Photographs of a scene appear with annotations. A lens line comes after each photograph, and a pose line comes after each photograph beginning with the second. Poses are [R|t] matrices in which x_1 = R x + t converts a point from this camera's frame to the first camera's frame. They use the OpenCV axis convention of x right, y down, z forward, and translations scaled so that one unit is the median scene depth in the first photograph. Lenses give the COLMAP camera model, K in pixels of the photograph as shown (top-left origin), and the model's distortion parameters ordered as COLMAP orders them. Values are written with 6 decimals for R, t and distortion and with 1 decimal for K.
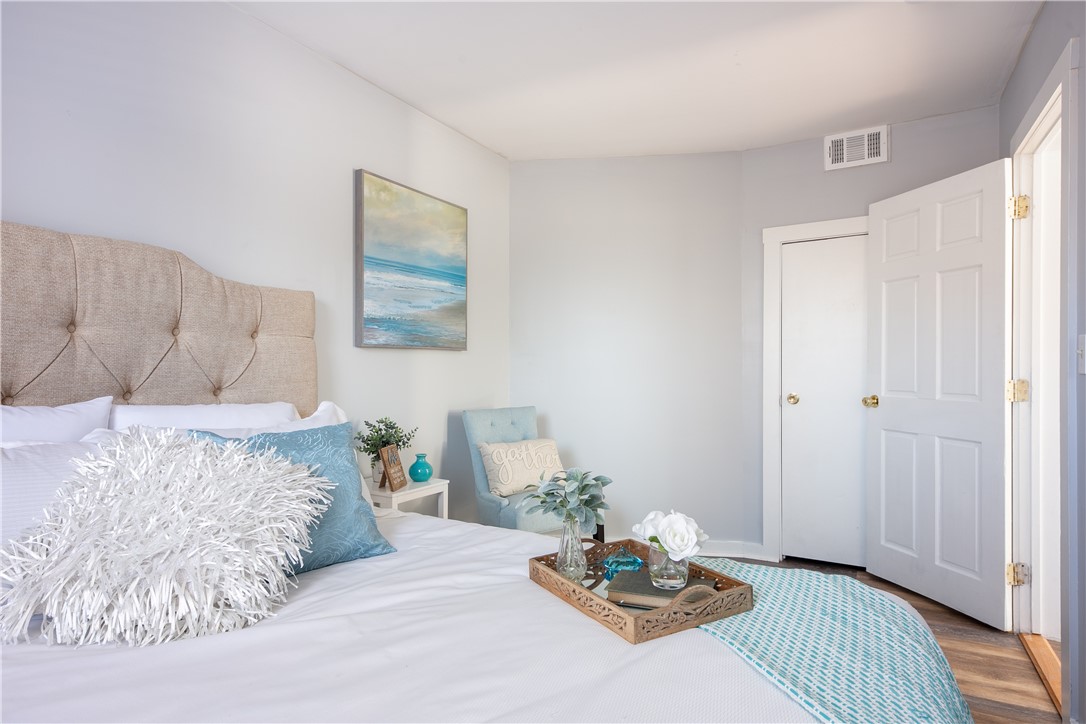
lens RADIAL K [[605.2, 0, 543.0], [0, 605.2, 363.1], [0, 0, 1]] dist [0.003880, 0.000929]
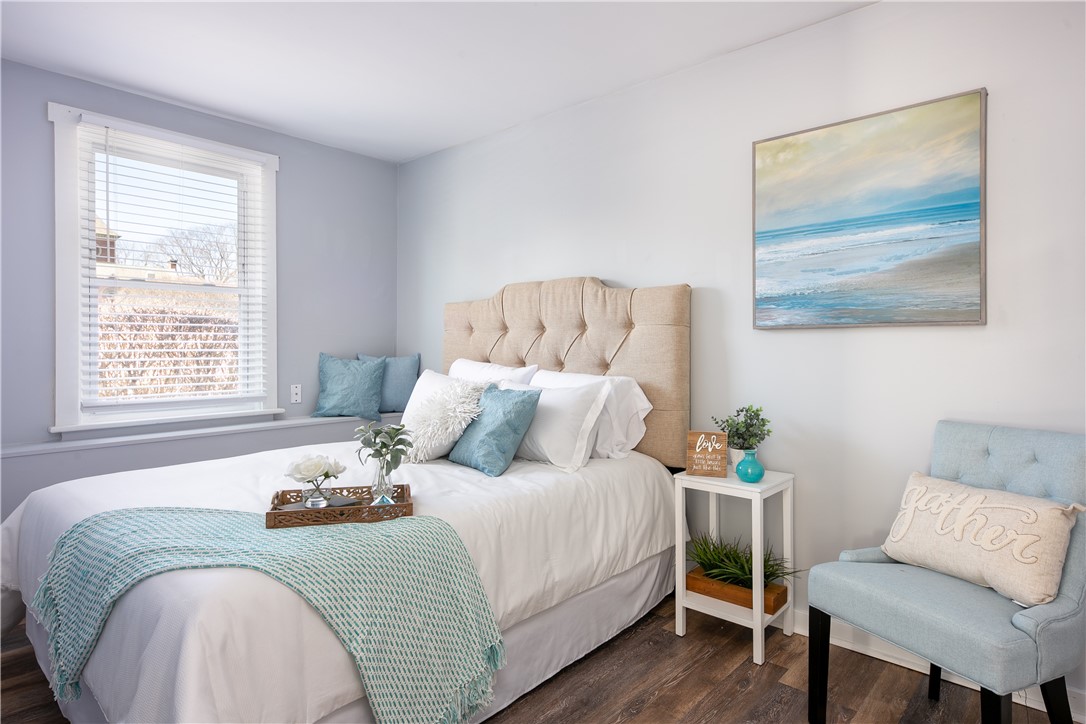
lens RADIAL K [[605.2, 0, 543.1], [0, 605.2, 356.8], [0, 0, 1]] dist [0.003880, 0.000929]
pose [[-0.225775, 0.008407, -0.974143, 0.642037], [-0.001346, 0.999959, 0.008942, 0.007655], [0.974179, 0.003330, -0.225755, 0.815791]]
